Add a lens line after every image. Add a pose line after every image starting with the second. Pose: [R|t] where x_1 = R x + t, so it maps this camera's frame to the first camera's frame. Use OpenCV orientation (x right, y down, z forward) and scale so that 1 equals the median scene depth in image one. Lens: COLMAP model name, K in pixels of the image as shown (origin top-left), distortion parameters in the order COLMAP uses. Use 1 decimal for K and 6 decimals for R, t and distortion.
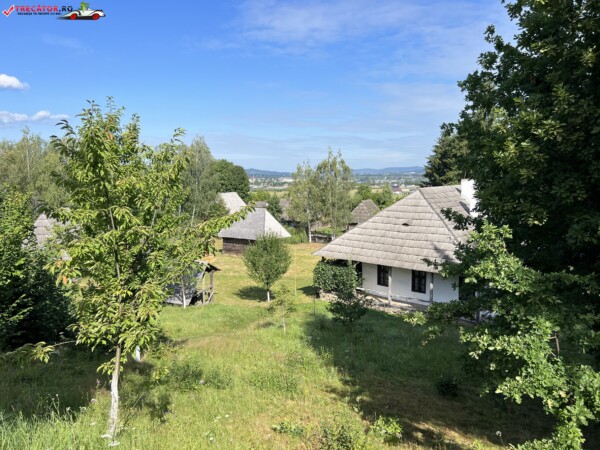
lens RADIAL K [[455.3, 0, 300.0], [0, 455.3, 225.0], [0, 0, 1]] dist [0.056630, -0.046258]
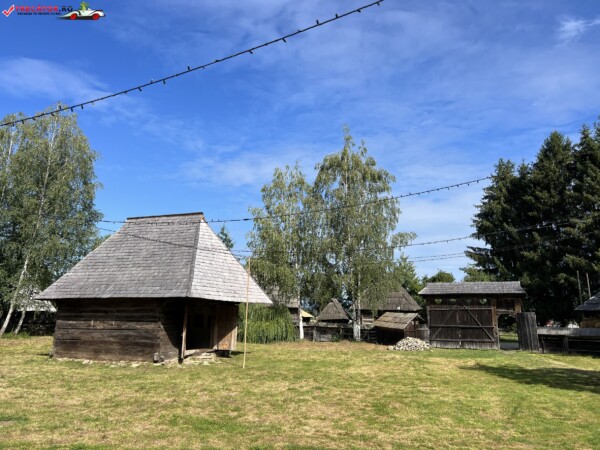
lens RADIAL K [[455.3, 0, 300.0], [0, 455.3, 225.0], [0, 0, 1]] dist [0.056630, -0.046258]
pose [[0.989713, 0.034686, 0.138797, -0.044320], [0.007188, 0.956884, -0.290382, 0.062186], [-0.142885, 0.288392, 0.946791, 0.590418]]
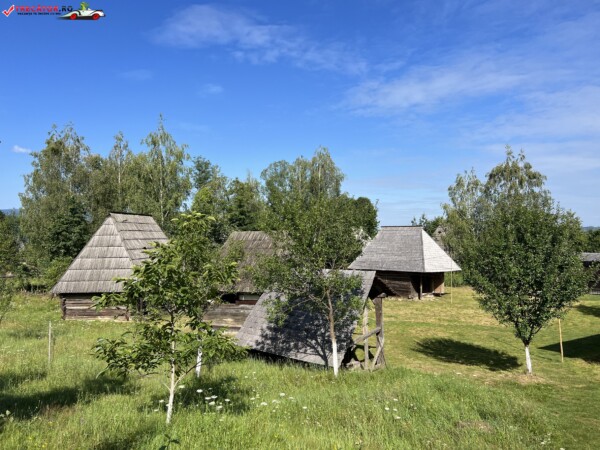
lens RADIAL K [[455.3, 0, 300.0], [0, 455.3, 225.0], [0, 0, 1]] dist [0.056630, -0.046258]
pose [[0.973253, -0.019043, -0.228944, -0.085539], [-0.012604, 0.990632, -0.135976, 0.048655], [0.229389, 0.135224, 0.963896, 0.267779]]
